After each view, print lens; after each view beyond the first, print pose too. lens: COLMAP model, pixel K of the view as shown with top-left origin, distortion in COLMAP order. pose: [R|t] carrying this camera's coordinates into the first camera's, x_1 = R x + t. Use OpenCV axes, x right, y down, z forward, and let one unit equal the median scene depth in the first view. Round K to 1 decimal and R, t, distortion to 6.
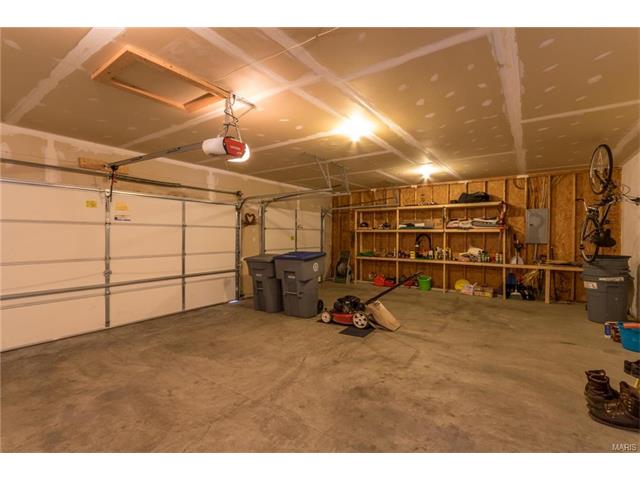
lens RADIAL K [[292.7, 0, 319.2], [0, 292.7, 237.9], [0, 0, 1]] dist [0.016441, -0.001533]
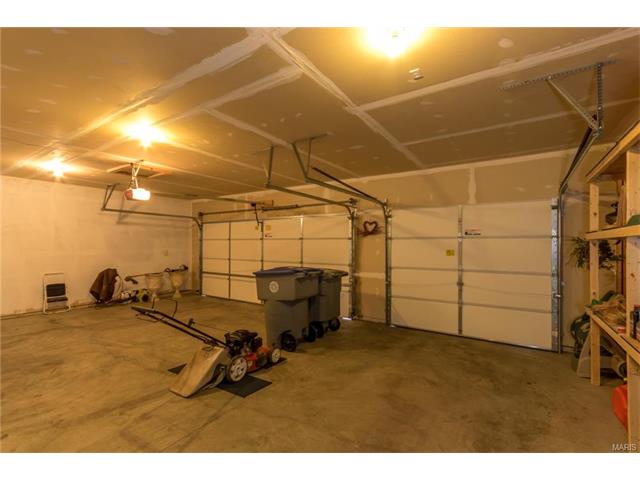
lens RADIAL K [[292.7, 0, 320.3], [0, 292.7, 241.5], [0, 0, 1]] dist [0.016441, -0.001533]
pose [[0.048676, -0.017868, -0.998655, 0.929900], [-0.018147, 0.999659, -0.018770, -0.010981], [0.998650, 0.019037, 0.048335, 1.283934]]
